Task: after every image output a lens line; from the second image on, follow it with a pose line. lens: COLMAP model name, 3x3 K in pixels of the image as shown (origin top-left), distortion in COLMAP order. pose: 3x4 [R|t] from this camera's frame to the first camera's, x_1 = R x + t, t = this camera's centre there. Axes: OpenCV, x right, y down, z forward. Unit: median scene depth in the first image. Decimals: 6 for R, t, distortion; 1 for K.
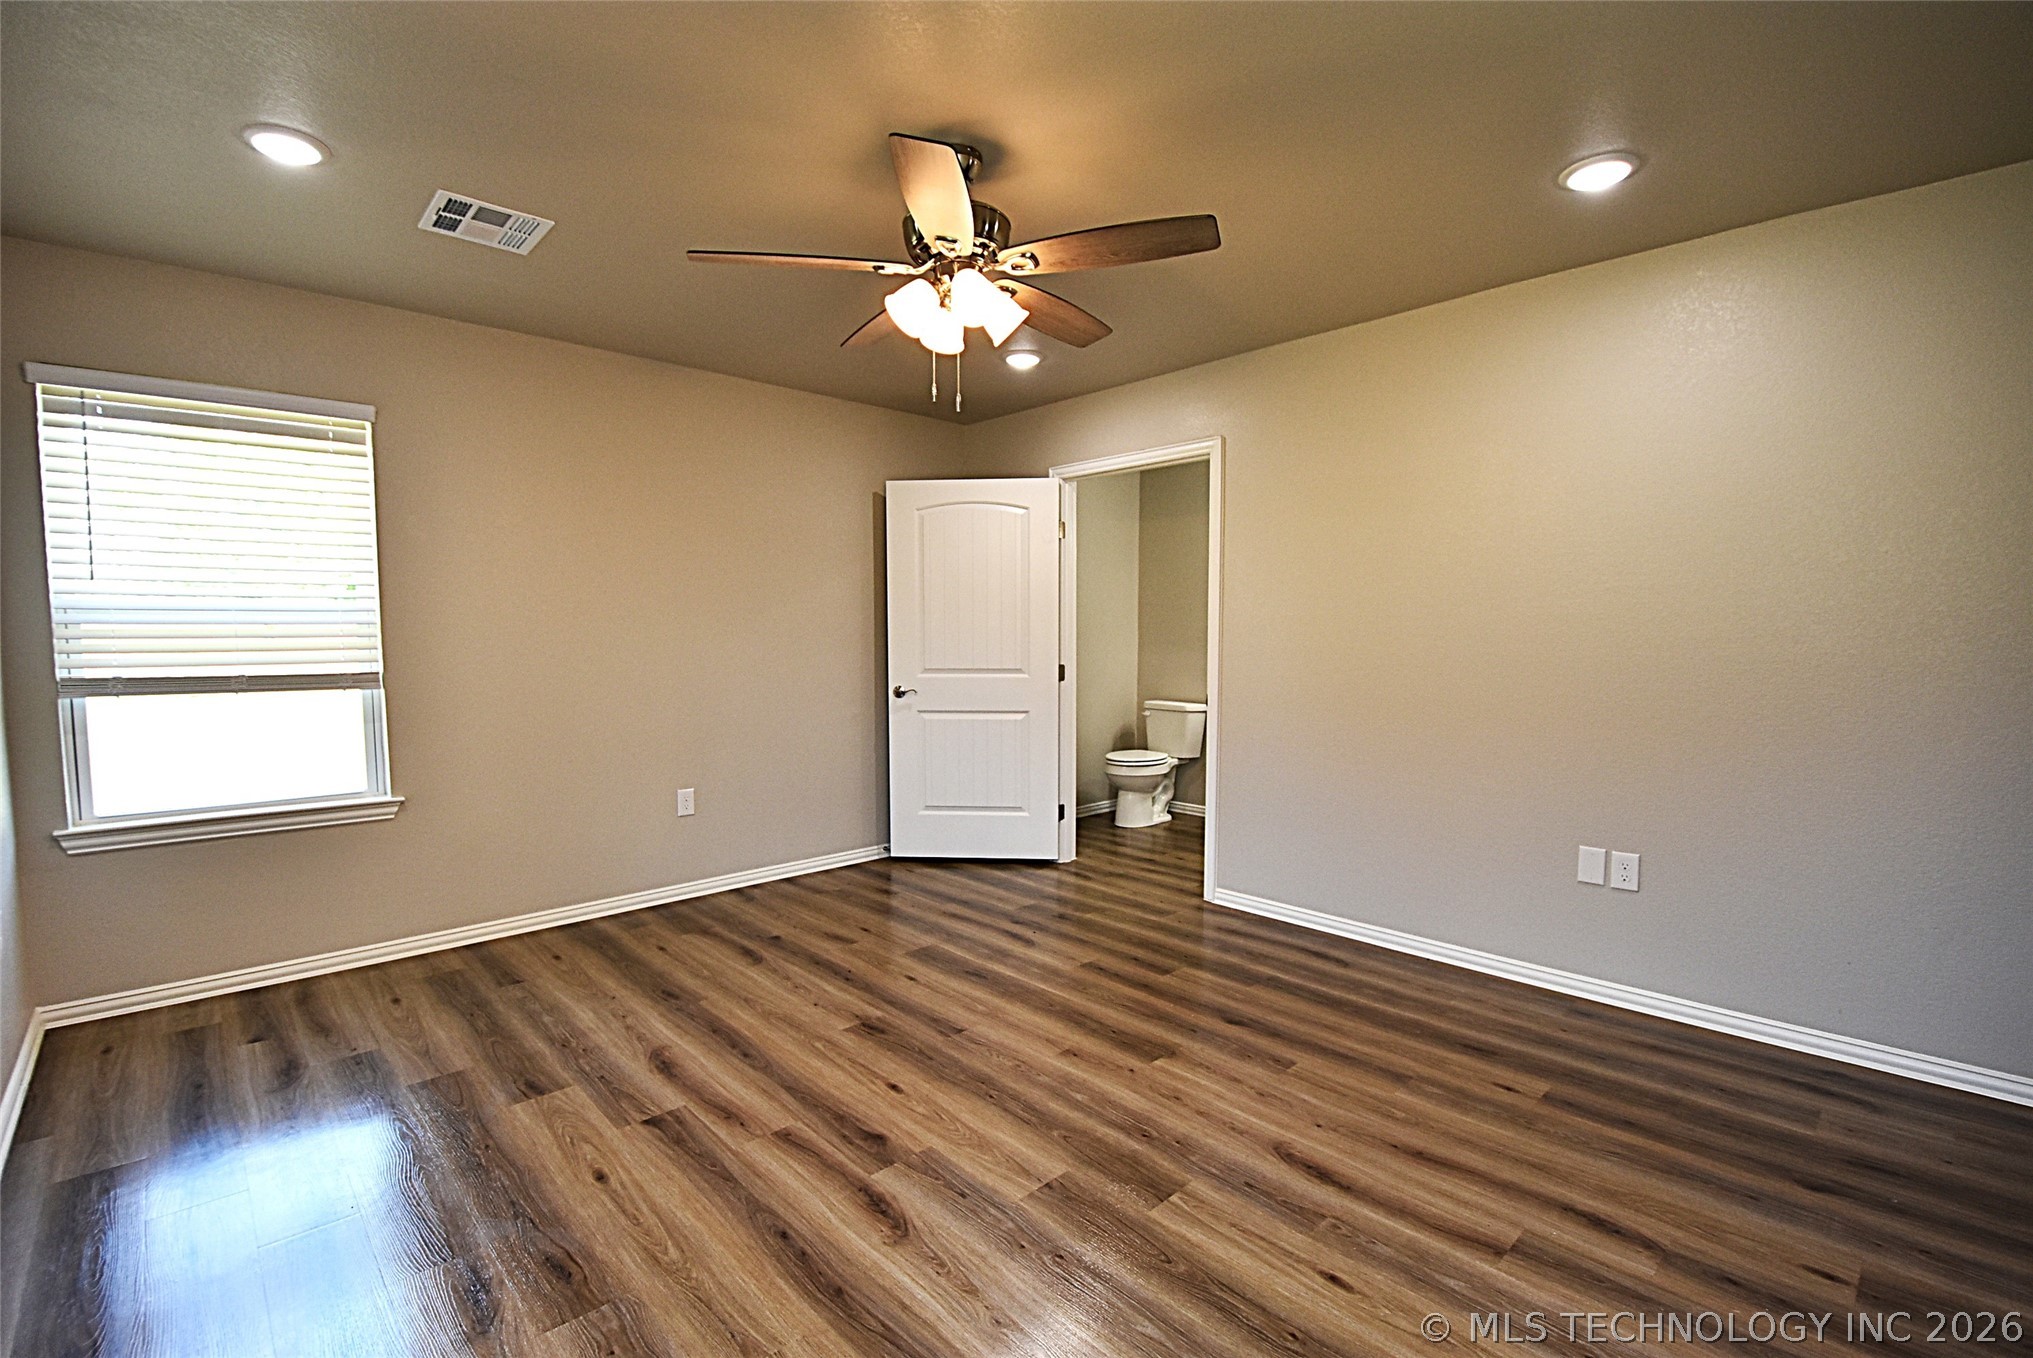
lens RADIAL K [[920.0, 0, 1016.0], [0, 920.0, 707.4], [0, 0, 1]] dist [0.012547, -0.025761]
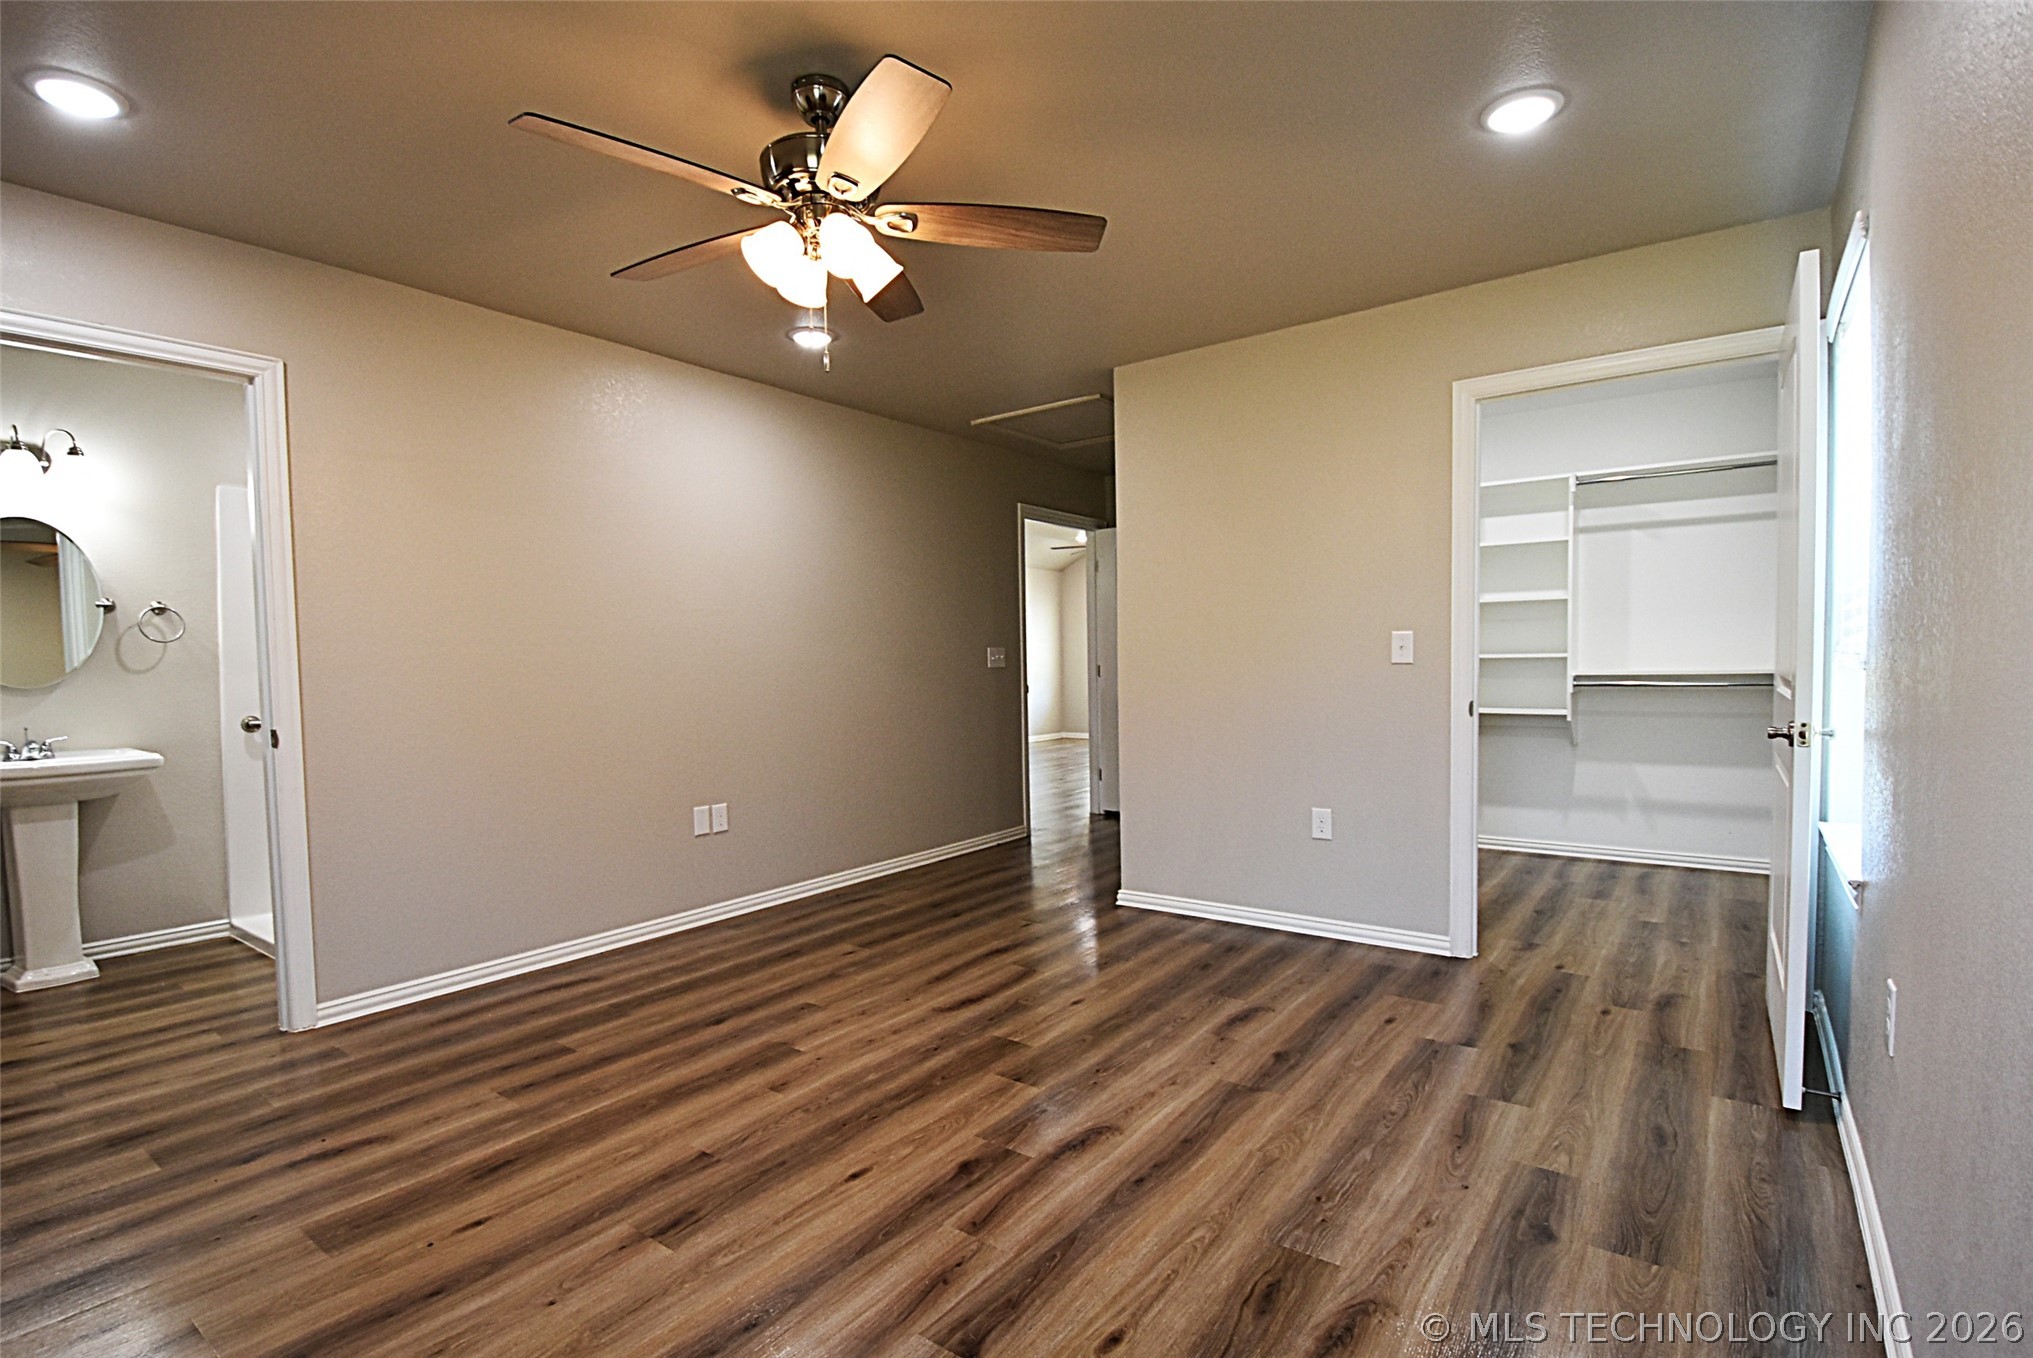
lens RADIAL K [[920.0, 0, 1016.0], [0, 920.0, 707.4], [0, 0, 1]] dist [0.012547, -0.025761]
pose [[-0.165067, -0.047532, 0.985136, -0.804548], [0.098816, 0.993015, 0.064469, -0.036620], [-0.981320, 0.107989, -0.159217, 0.800778]]
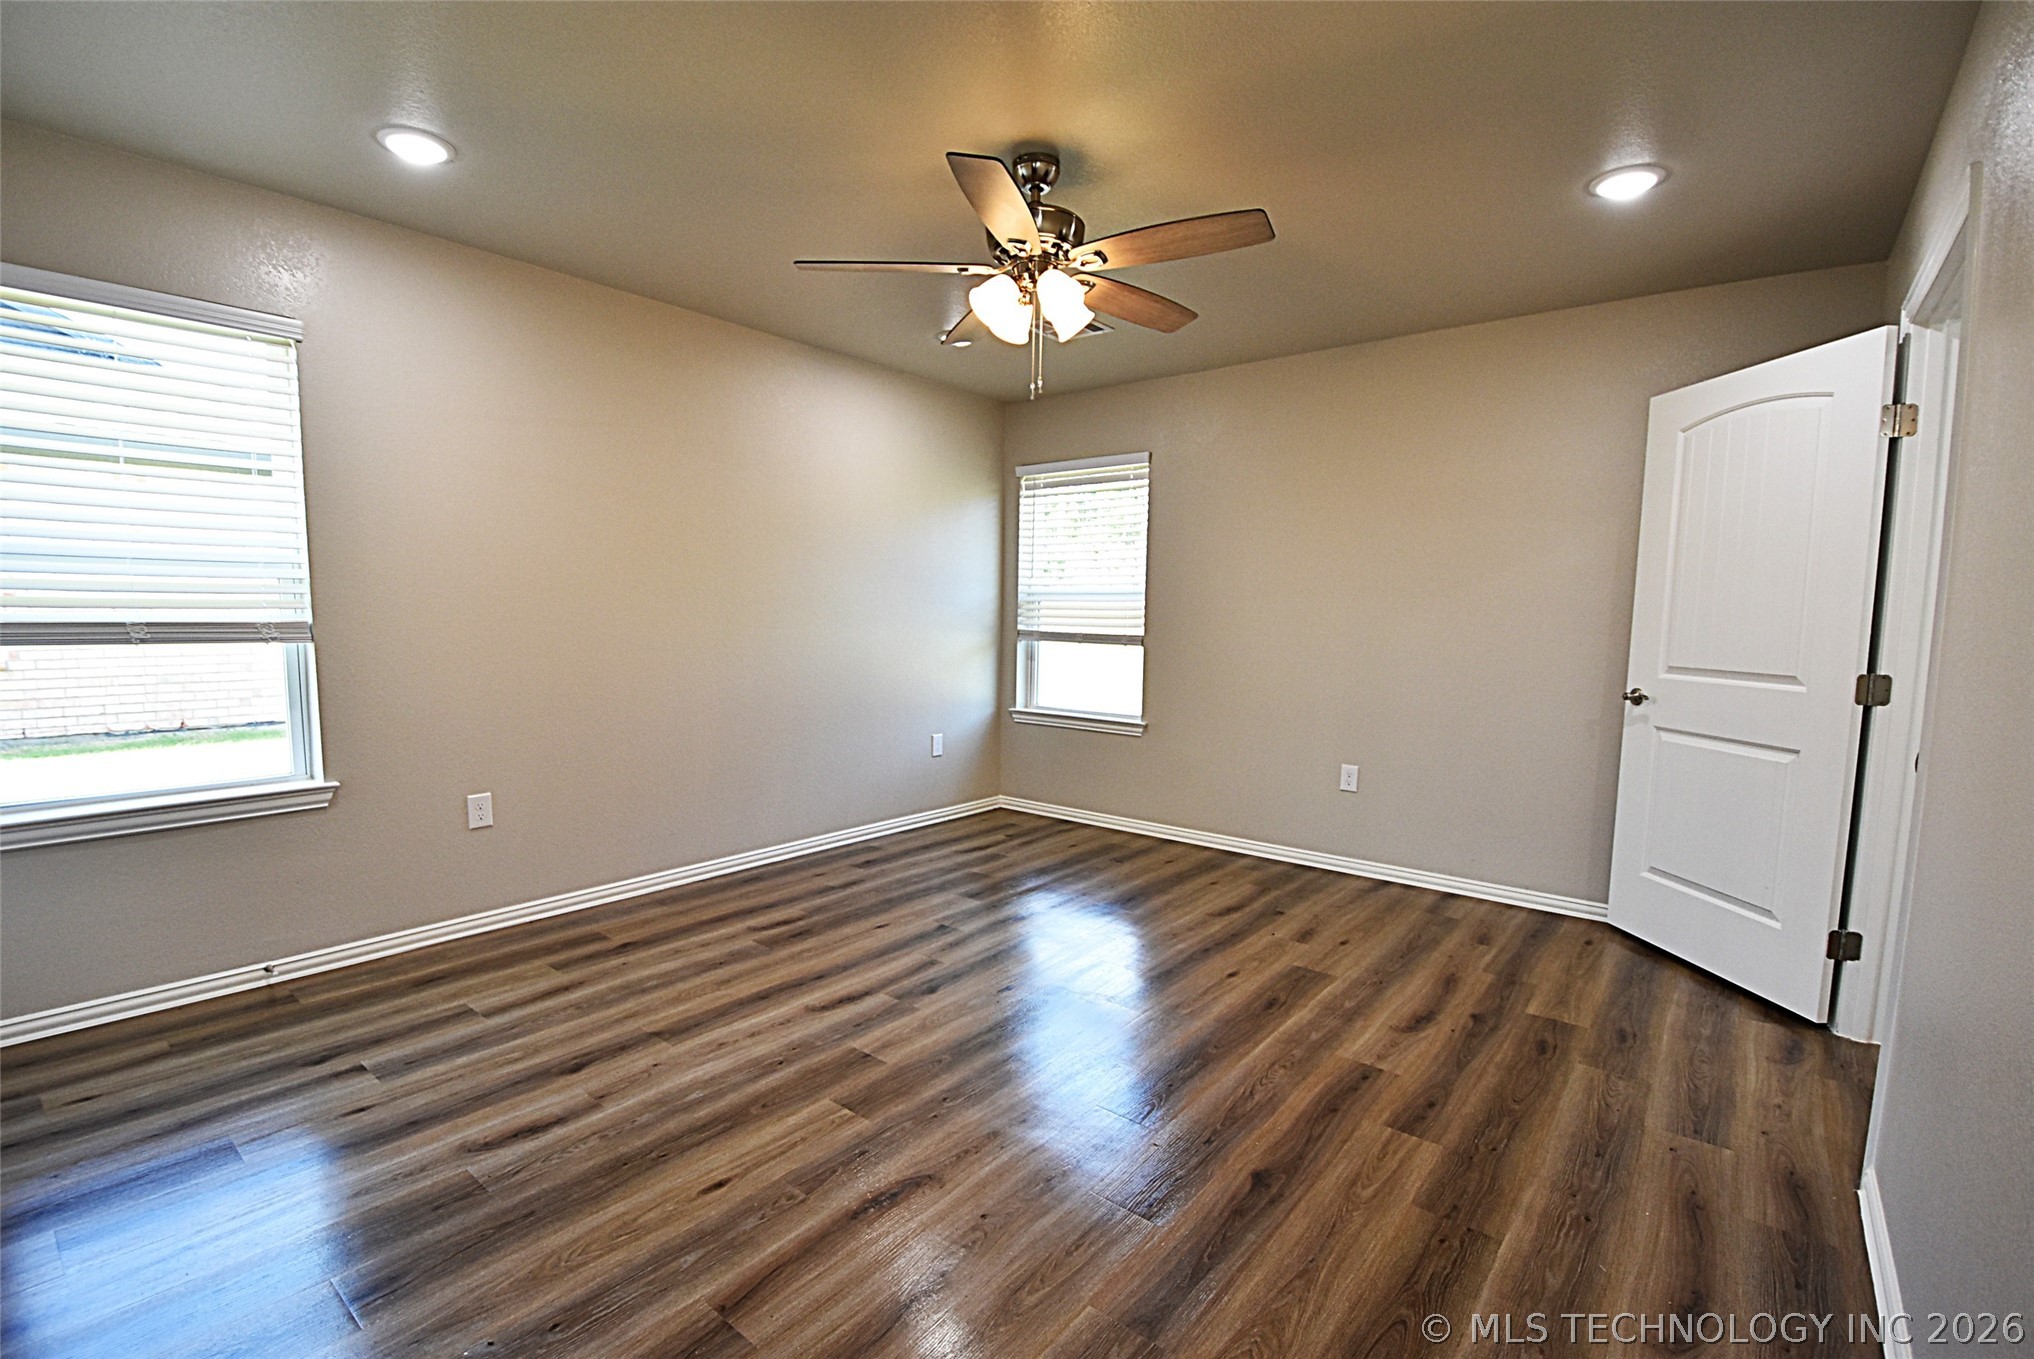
lens RADIAL K [[920.5, 0, 1016.5], [0, 920.5, 707.9], [0, 0, 1]] dist [0.012547, -0.025761]
pose [[0.116305, 0.106665, -0.987469, 0.860515], [-0.095745, 0.990790, 0.095747, -0.056072], [0.988588, 0.083410, 0.125446, 0.703683]]
